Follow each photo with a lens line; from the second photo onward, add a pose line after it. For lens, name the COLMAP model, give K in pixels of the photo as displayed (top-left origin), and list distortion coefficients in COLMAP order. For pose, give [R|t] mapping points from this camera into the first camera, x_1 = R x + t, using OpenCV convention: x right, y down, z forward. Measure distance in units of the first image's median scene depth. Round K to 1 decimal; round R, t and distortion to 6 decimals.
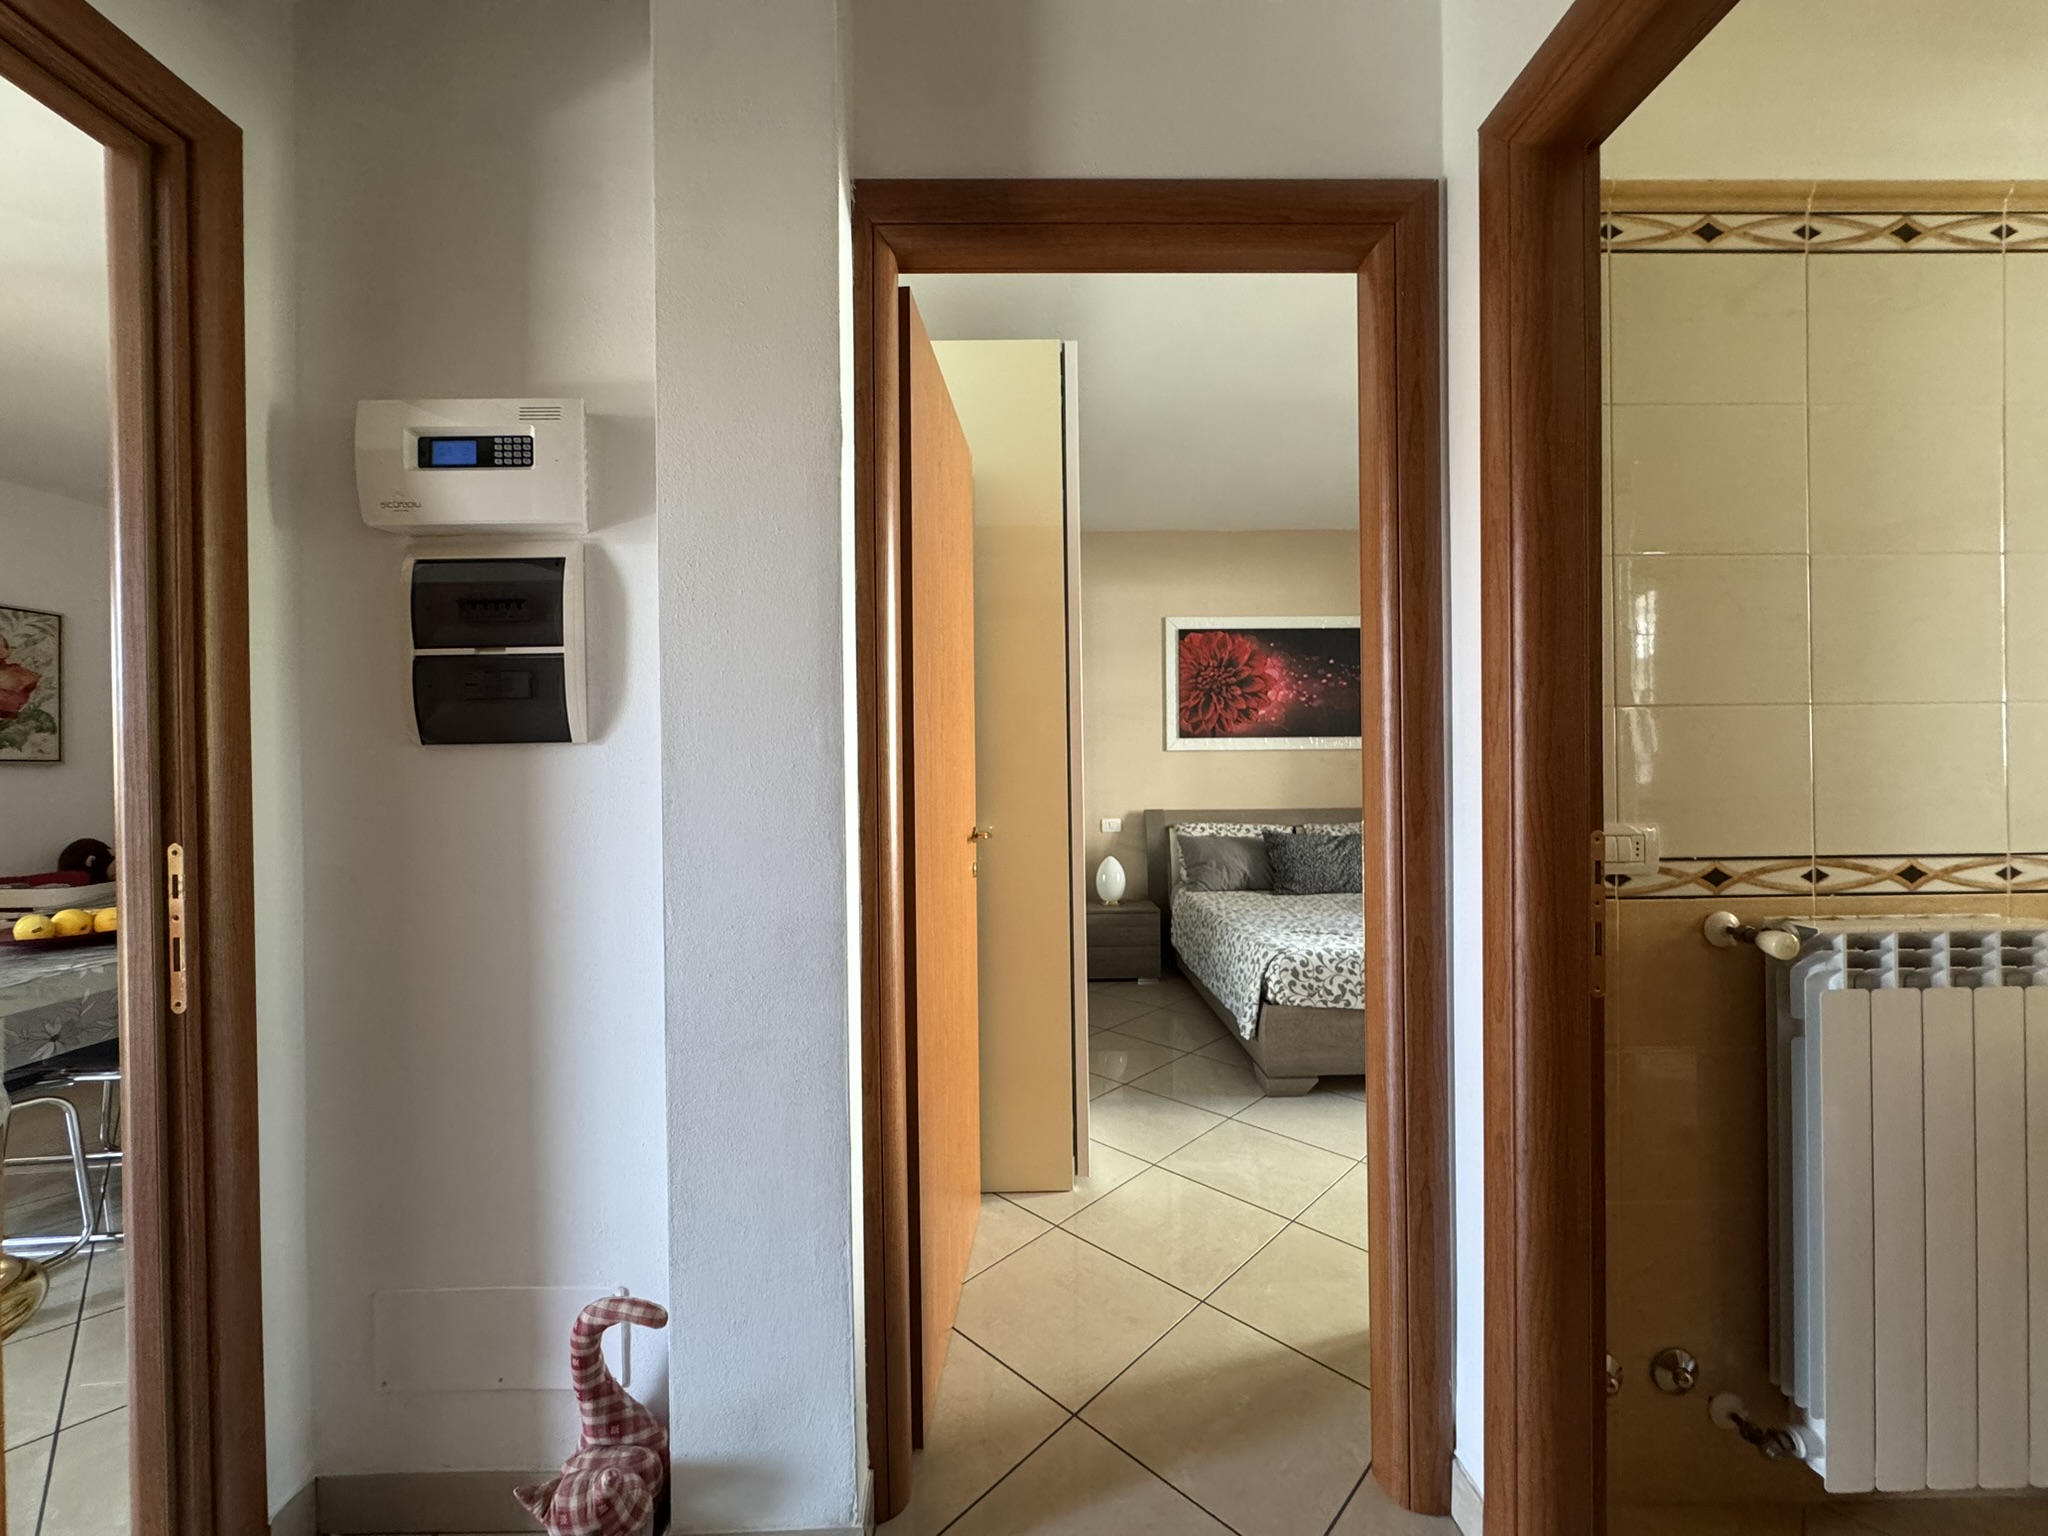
lens RADIAL K [[819.2, 0, 1024.1], [0, 819.2, 766.2], [0, 0, 1]] dist [-0.003770, 0.000319]
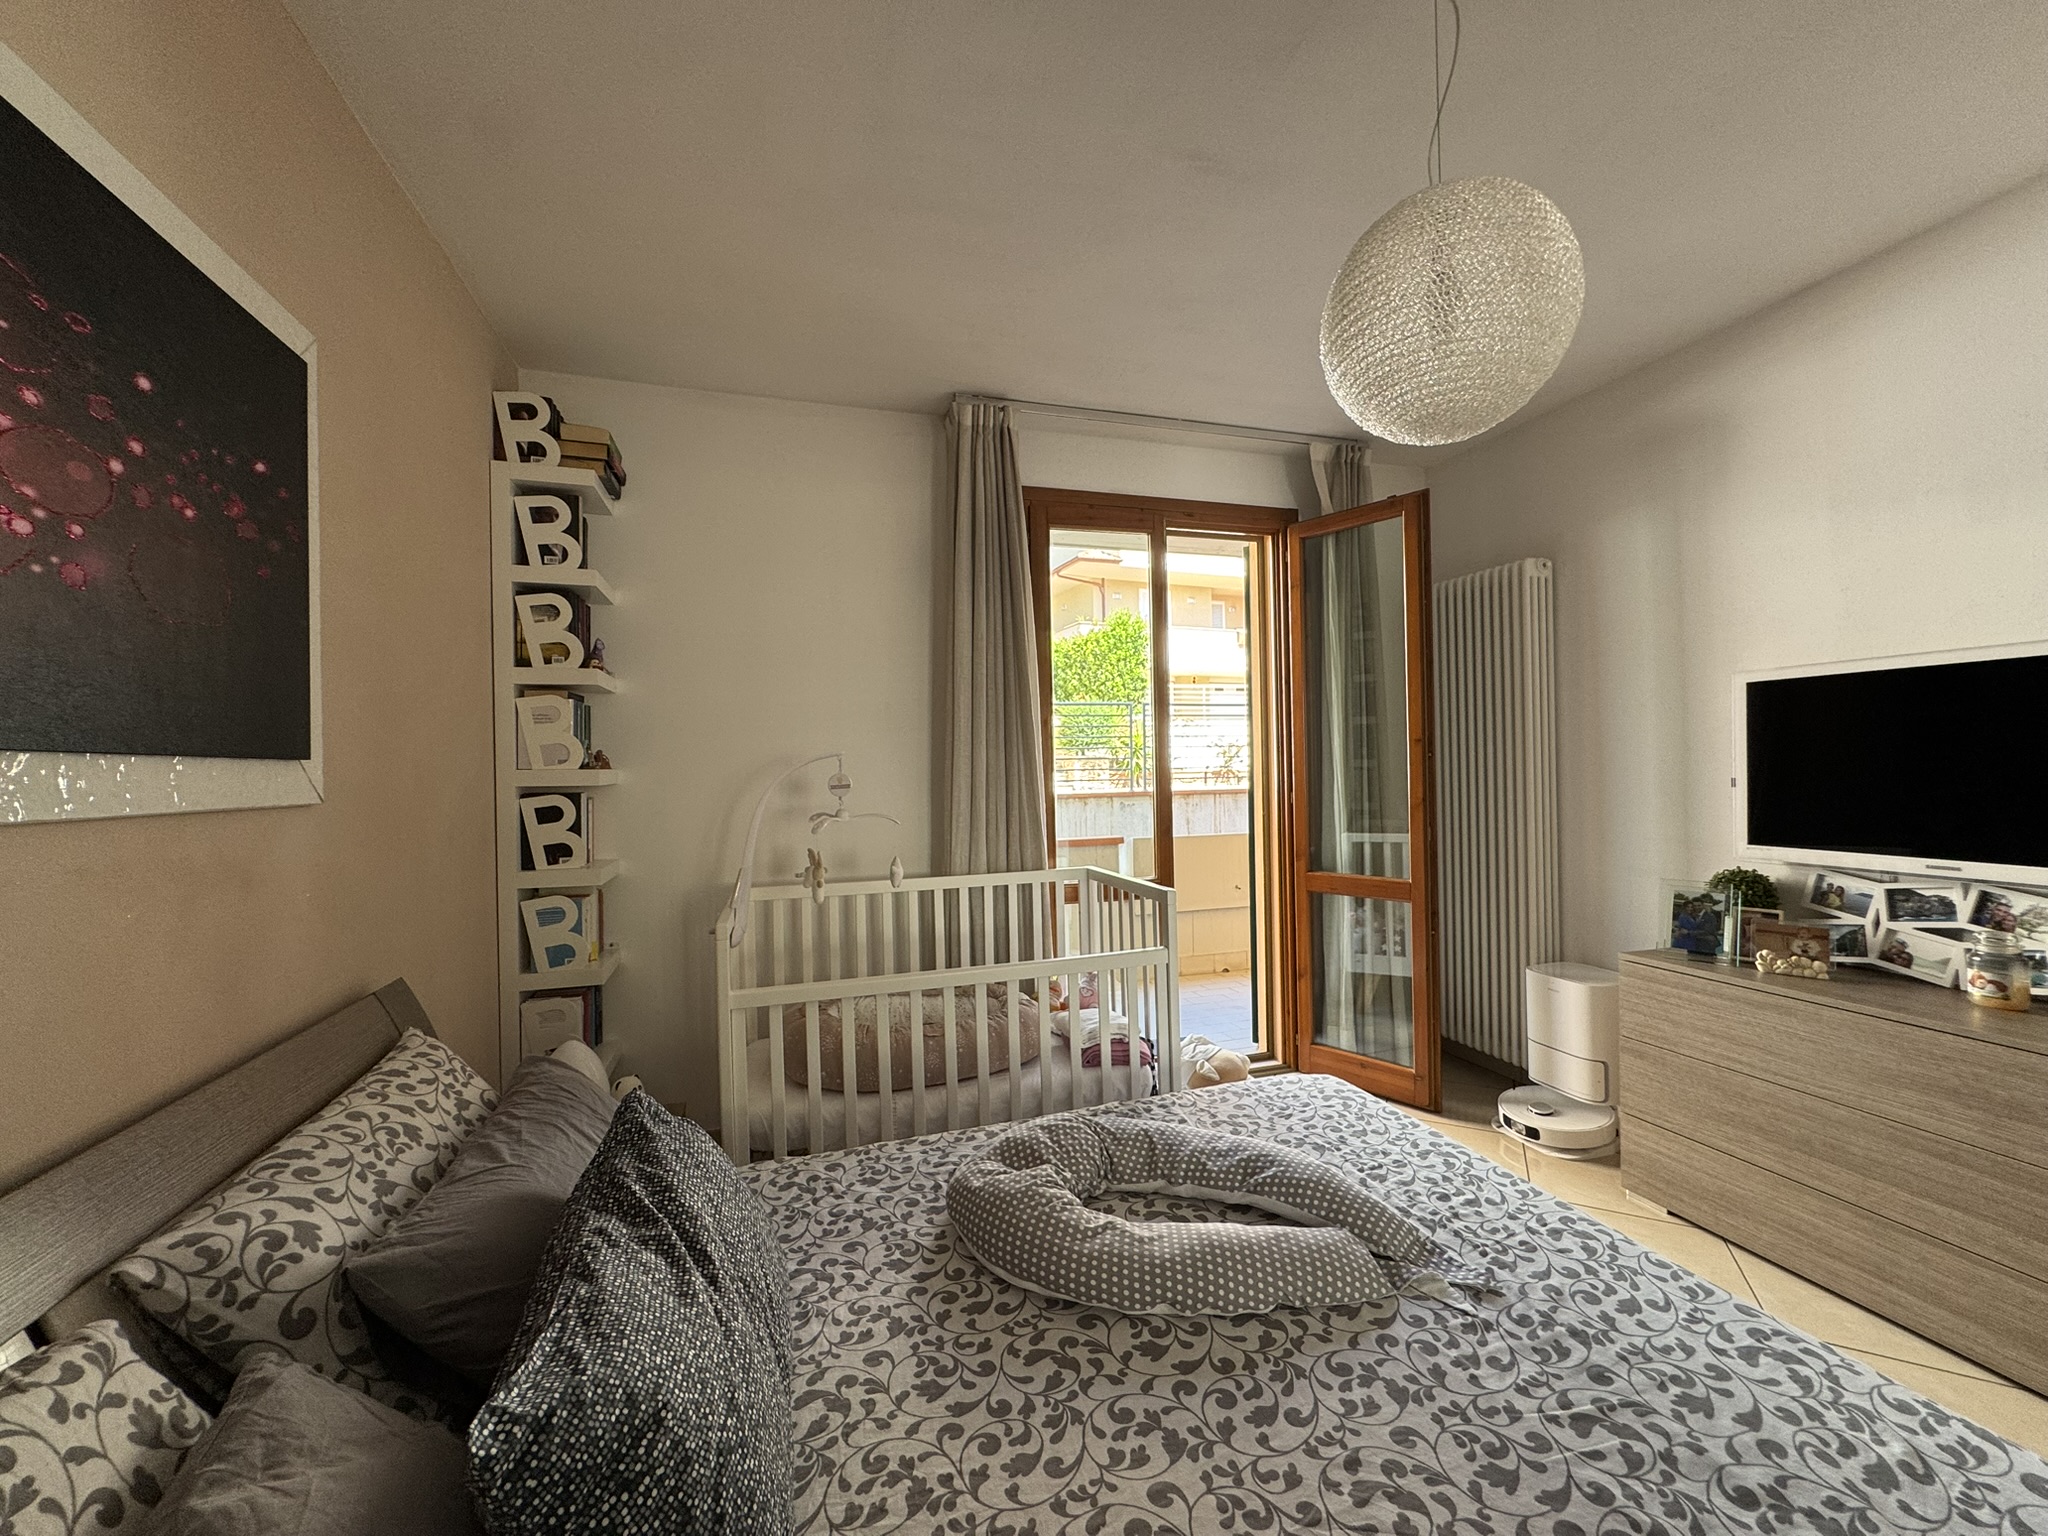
lens RADIAL K [[819.2, 0, 1024.1], [0, 819.2, 766.2], [0, 0, 1]] dist [-0.003770, 0.000319]
pose [[-0.275456, 0.019282, 0.961120, 0.128928], [0.026771, 0.999565, -0.012381, -0.026002], [-0.960941, 0.022319, -0.275852, 0.889639]]
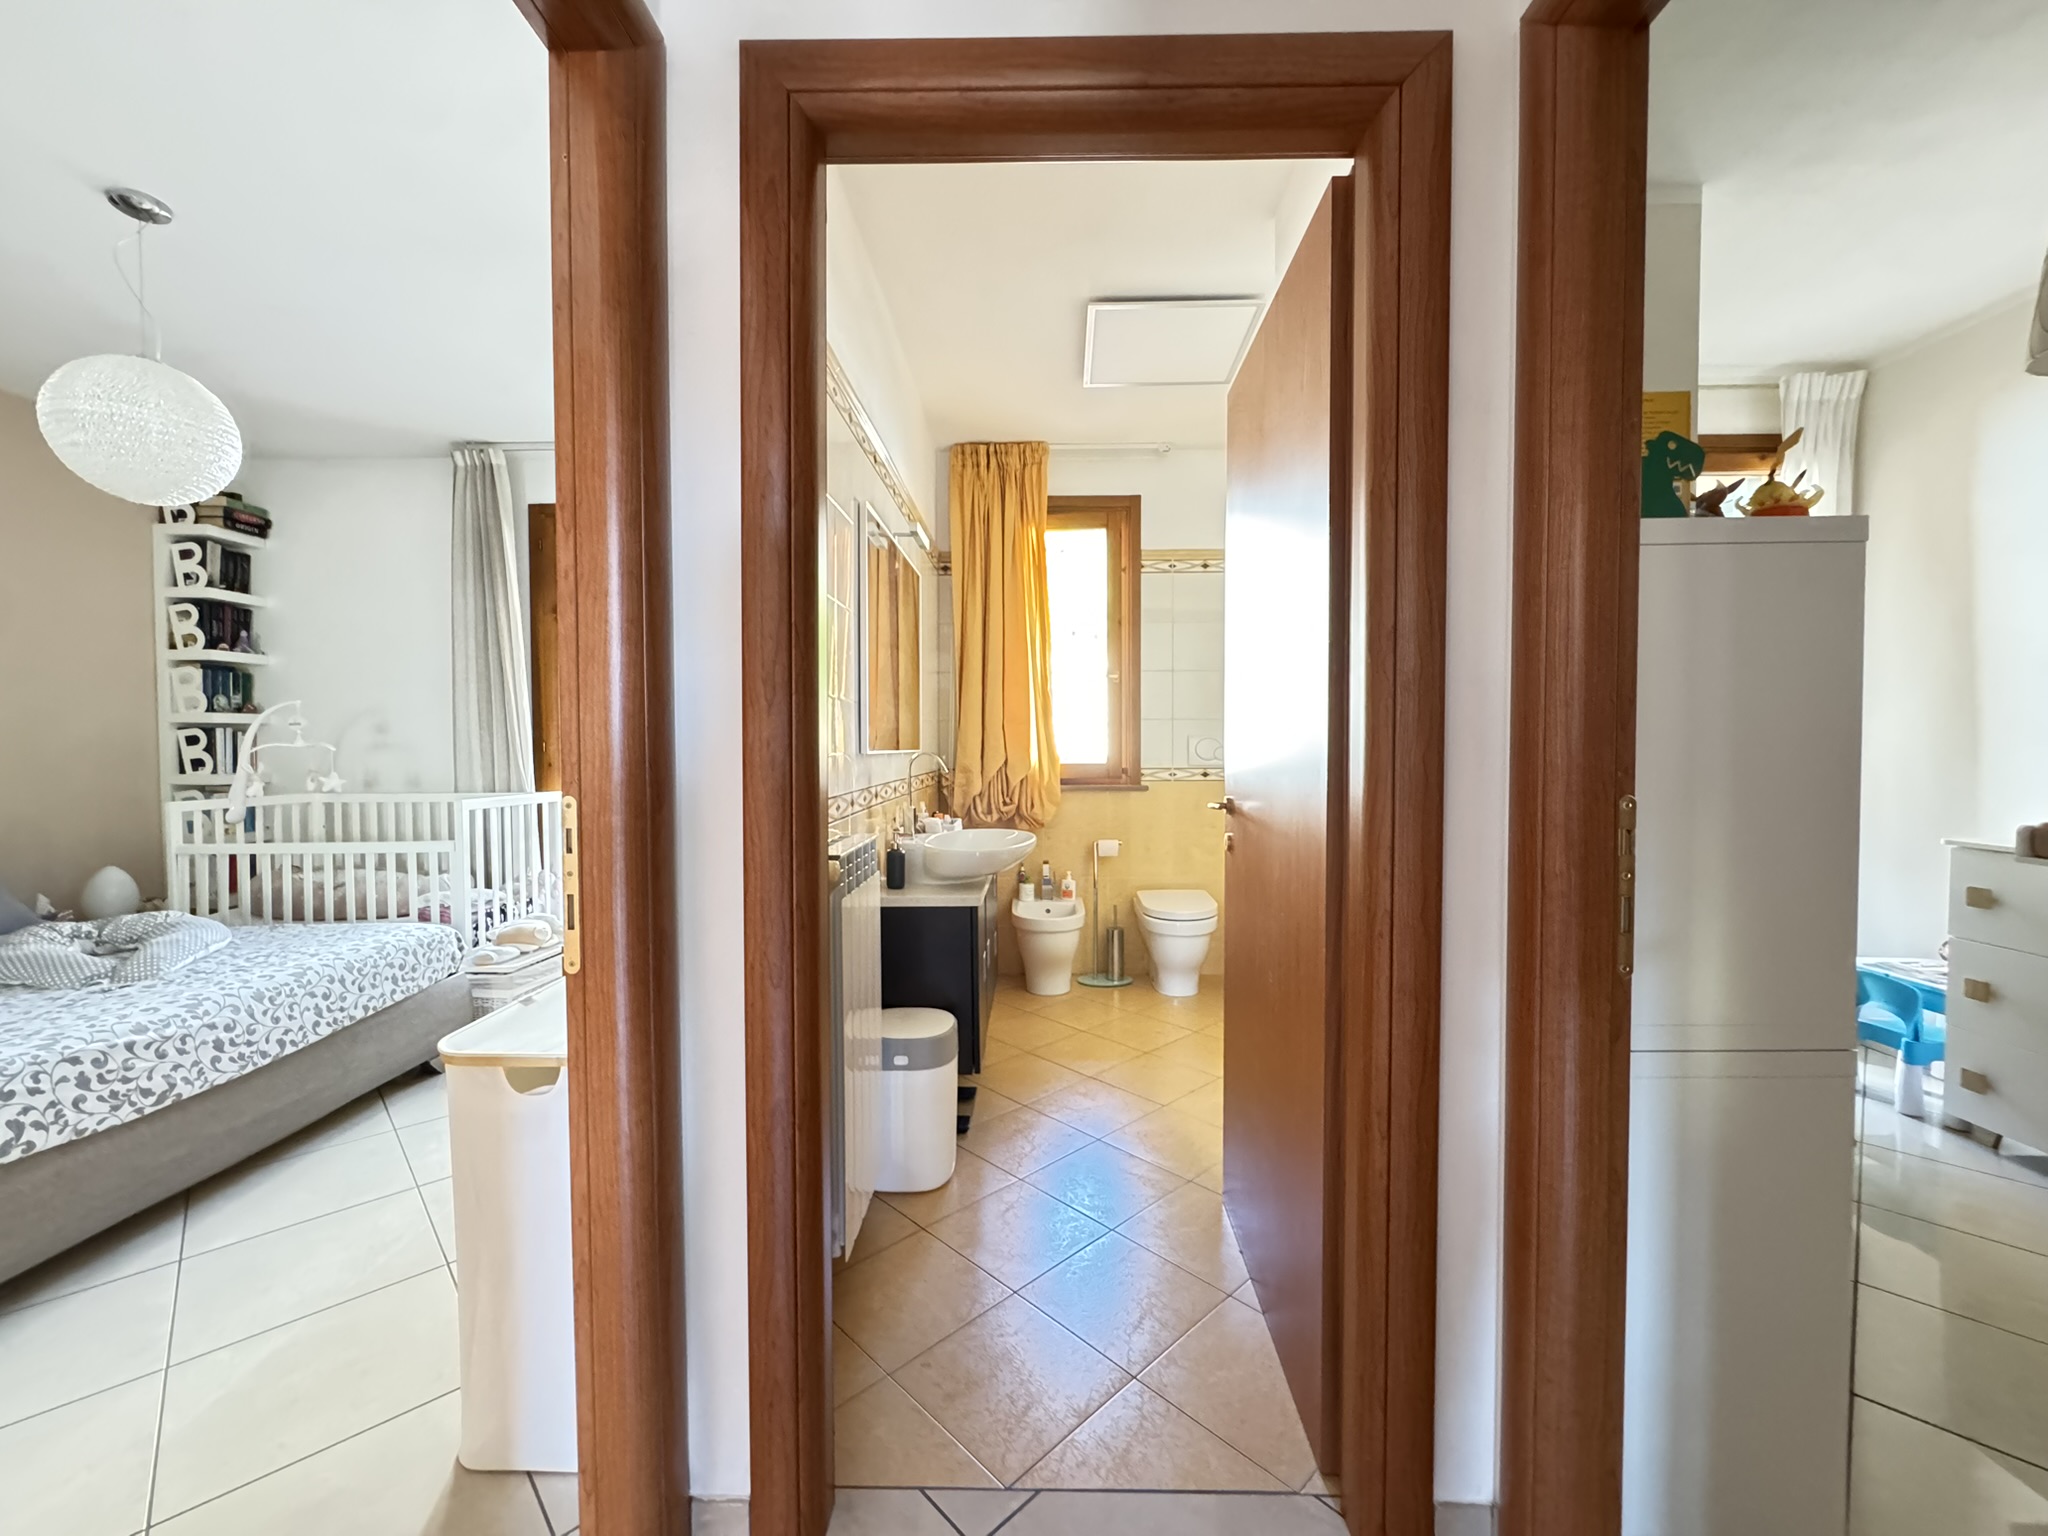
lens RADIAL K [[819.2, 0, 1024.1], [0, 819.2, 766.2], [0, 0, 1]] dist [-0.003770, 0.000319]
pose [[0.037806, -0.015188, 0.999170, -0.093009], [0.005292, 0.999874, 0.014999, 0.008232], [-0.999271, 0.004721, 0.037882, 0.162771]]
